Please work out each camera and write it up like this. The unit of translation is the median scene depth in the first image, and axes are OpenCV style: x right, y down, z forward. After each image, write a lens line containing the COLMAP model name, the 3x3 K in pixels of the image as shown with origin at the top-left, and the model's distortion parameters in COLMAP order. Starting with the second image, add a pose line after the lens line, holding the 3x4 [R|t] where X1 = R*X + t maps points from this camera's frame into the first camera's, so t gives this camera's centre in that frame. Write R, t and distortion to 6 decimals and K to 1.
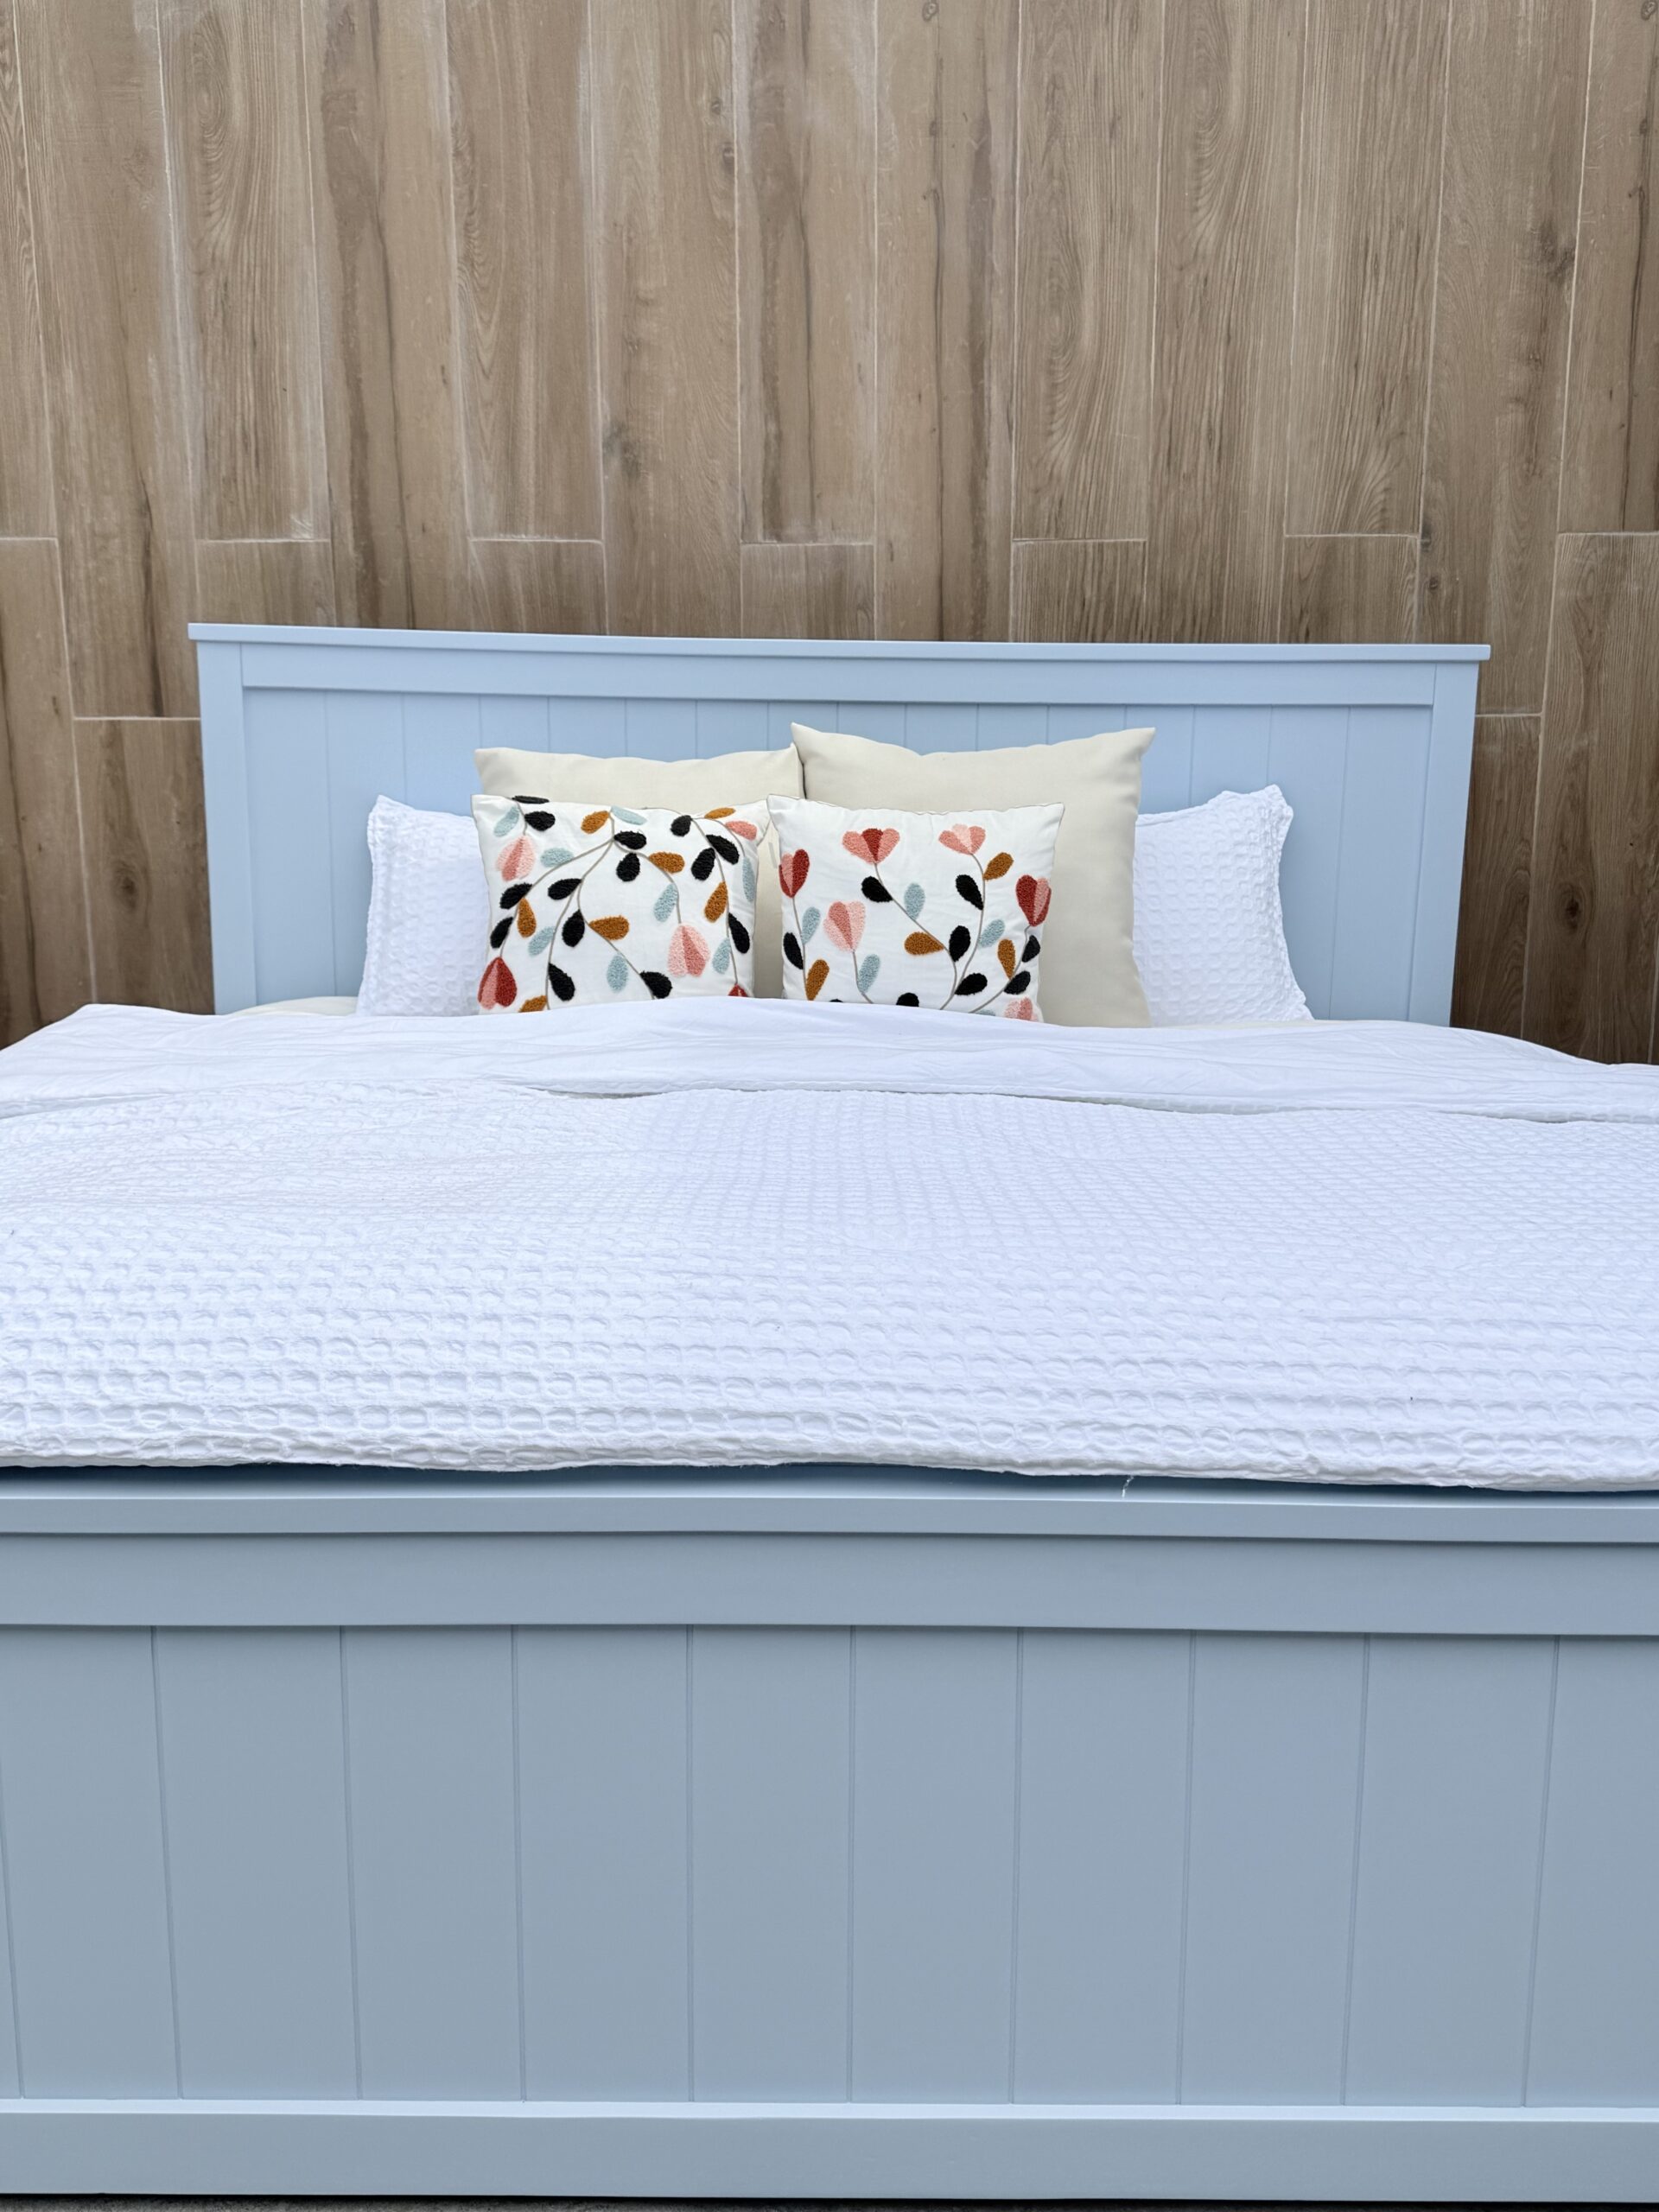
lens RADIAL K [[1824.6, 0, 843.5], [0, 1824.6, 1106.3], [0, 0, 1]] dist [0.044393, -0.076857]
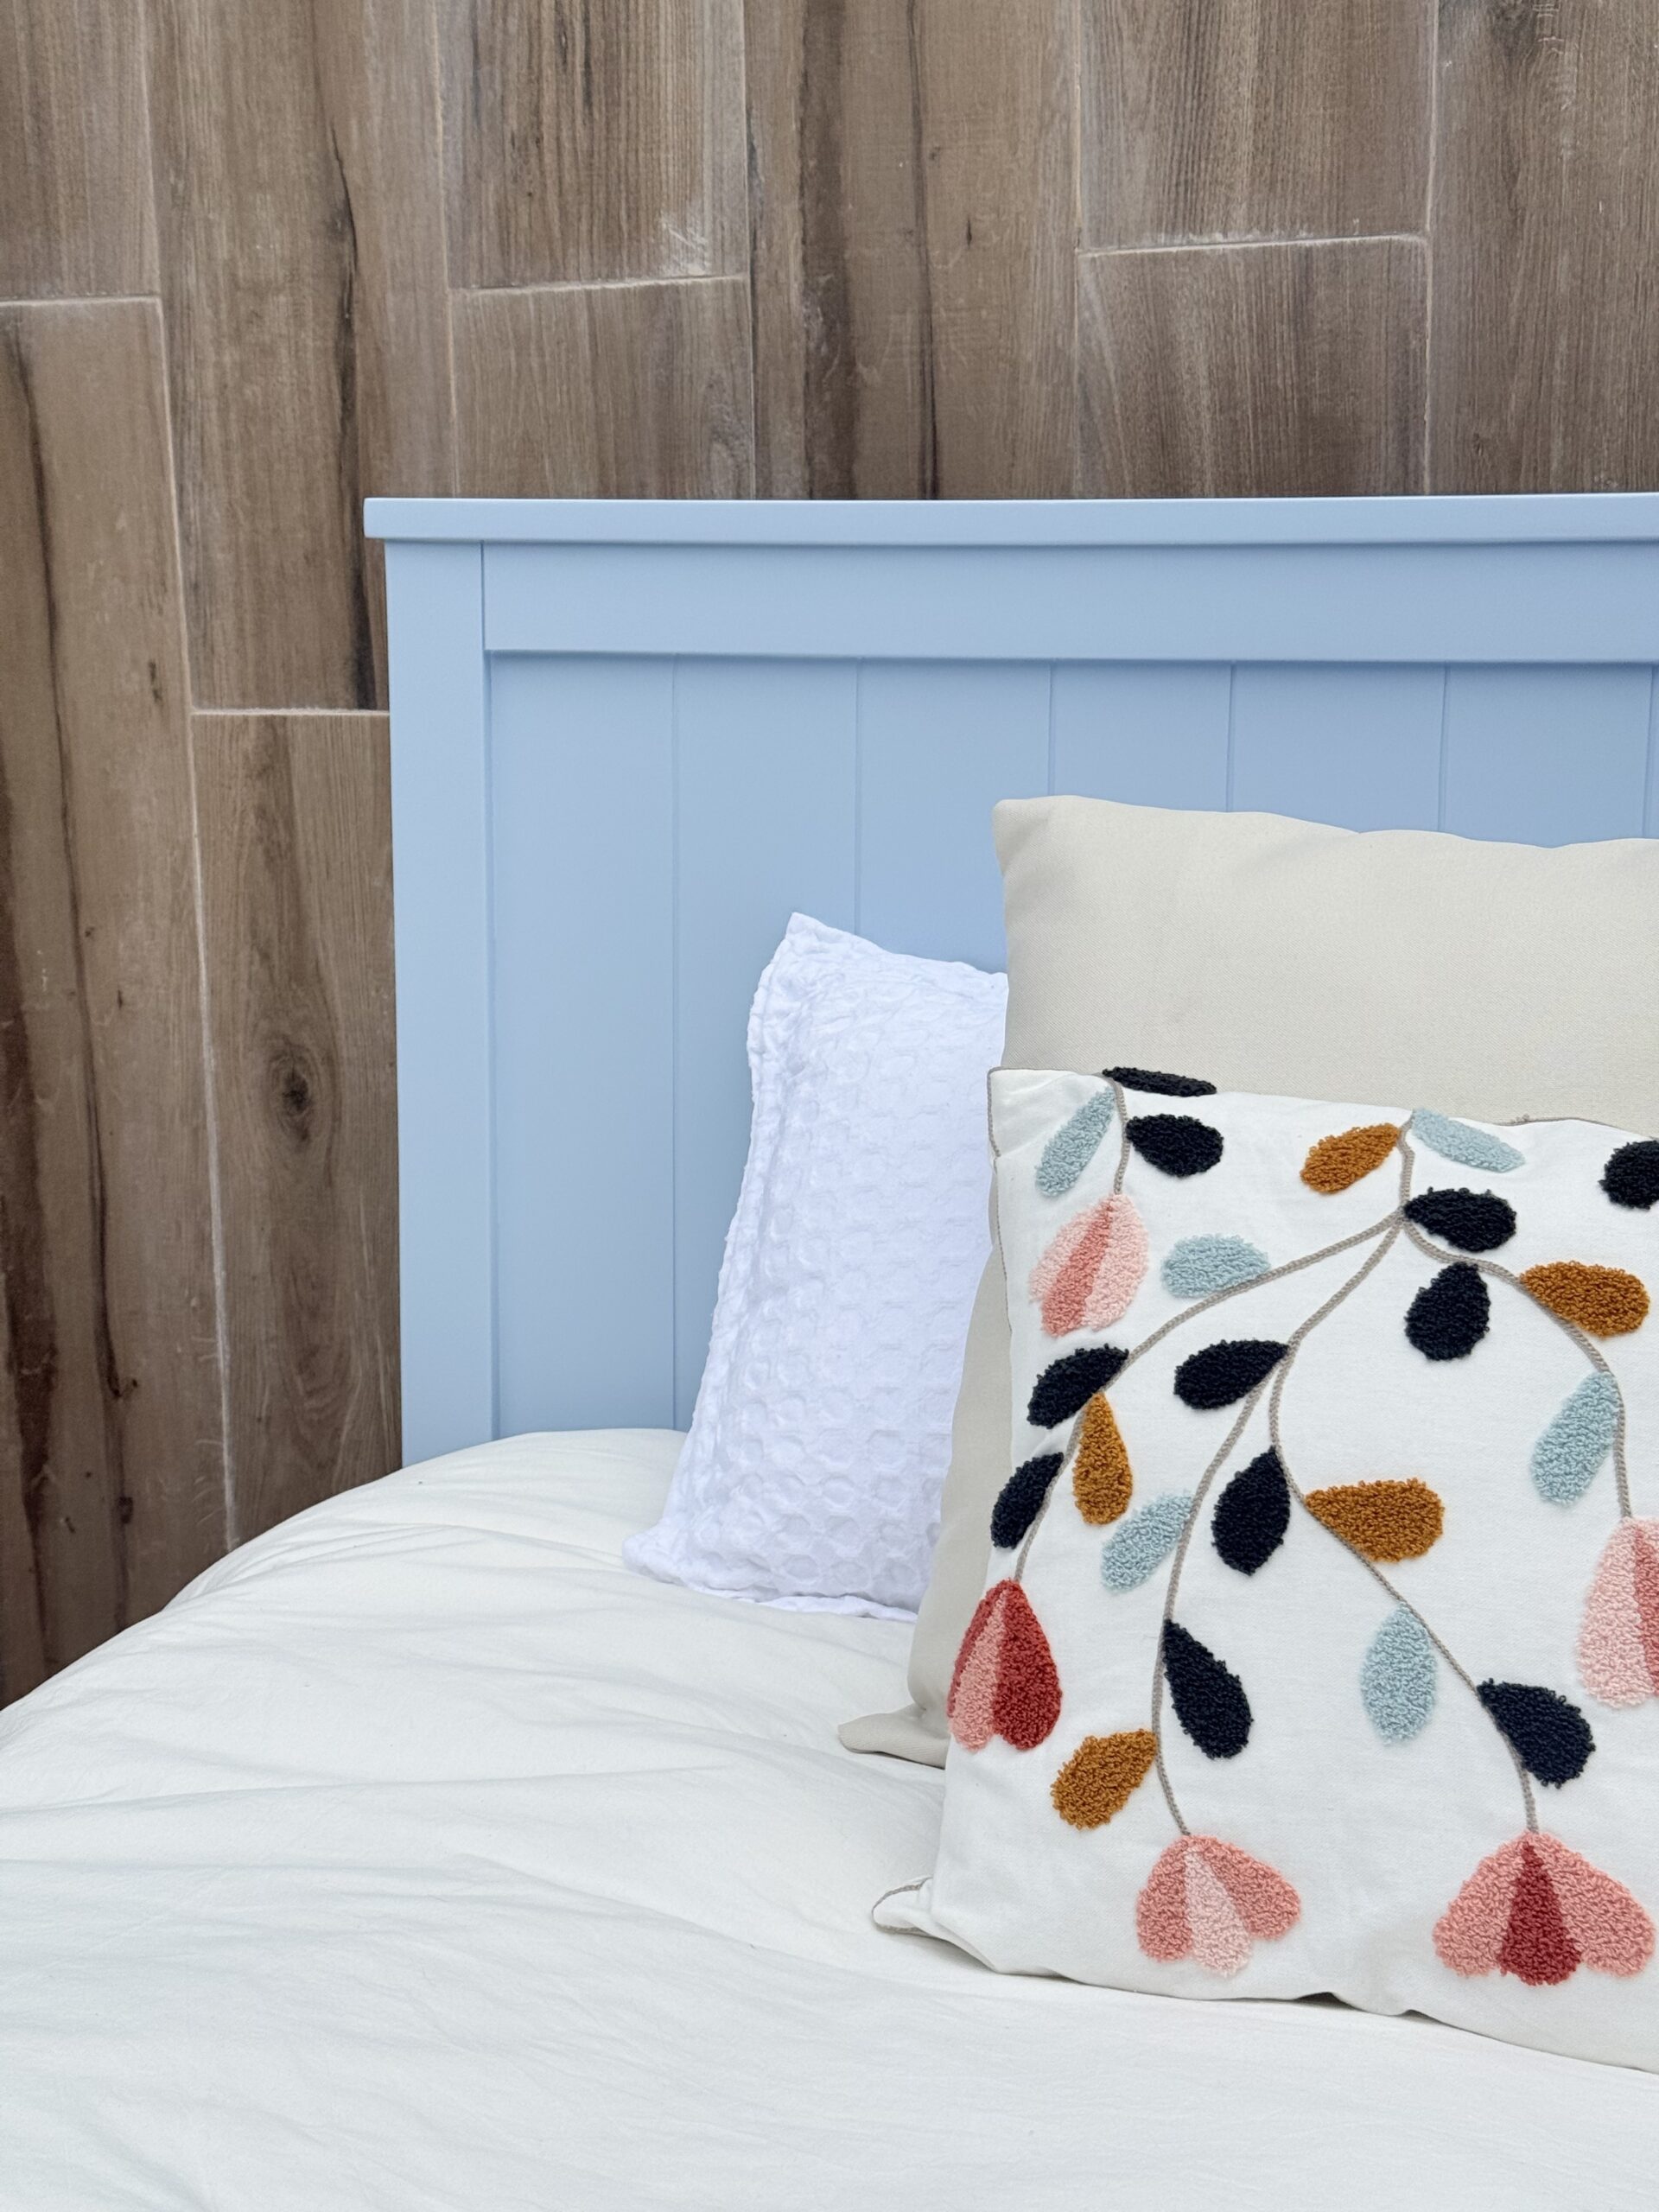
lens RADIAL K [[2792.6, 0, 895.8], [0, 2792.6, 1094.7], [0, 0, 1]] dist [0.097676, 0.000000]
pose [[0.951502, 0.040464, -0.304970, -0.051840], [-0.046397, 0.998848, -0.012229, -0.122259], [0.304124, 0.025786, 0.952284, 0.423445]]
